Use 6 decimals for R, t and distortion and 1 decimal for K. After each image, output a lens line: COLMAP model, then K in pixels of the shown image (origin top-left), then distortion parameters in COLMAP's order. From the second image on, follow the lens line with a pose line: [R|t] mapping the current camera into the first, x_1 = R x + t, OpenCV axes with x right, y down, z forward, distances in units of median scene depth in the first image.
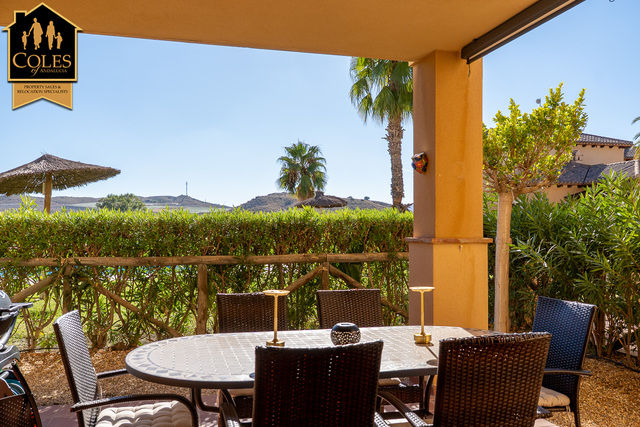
lens RADIAL K [[544.9, 0, 320.0], [0, 544.9, 213.5], [0, 0, 1]] dist [0.003051, -0.001401]
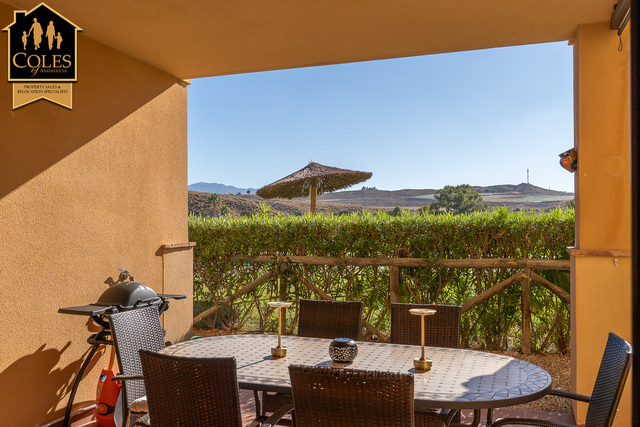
lens RADIAL K [[560.4, 0, 320.0], [0, 560.4, 213.5], [0, 0, 1]] dist [-0.009525, -0.009358]
pose [[0.827448, -0.011508, -0.561425, 0.258474], [0.021821, 0.999694, 0.011669, -0.020886], [0.561119, -0.021906, 0.827445, 0.043829]]
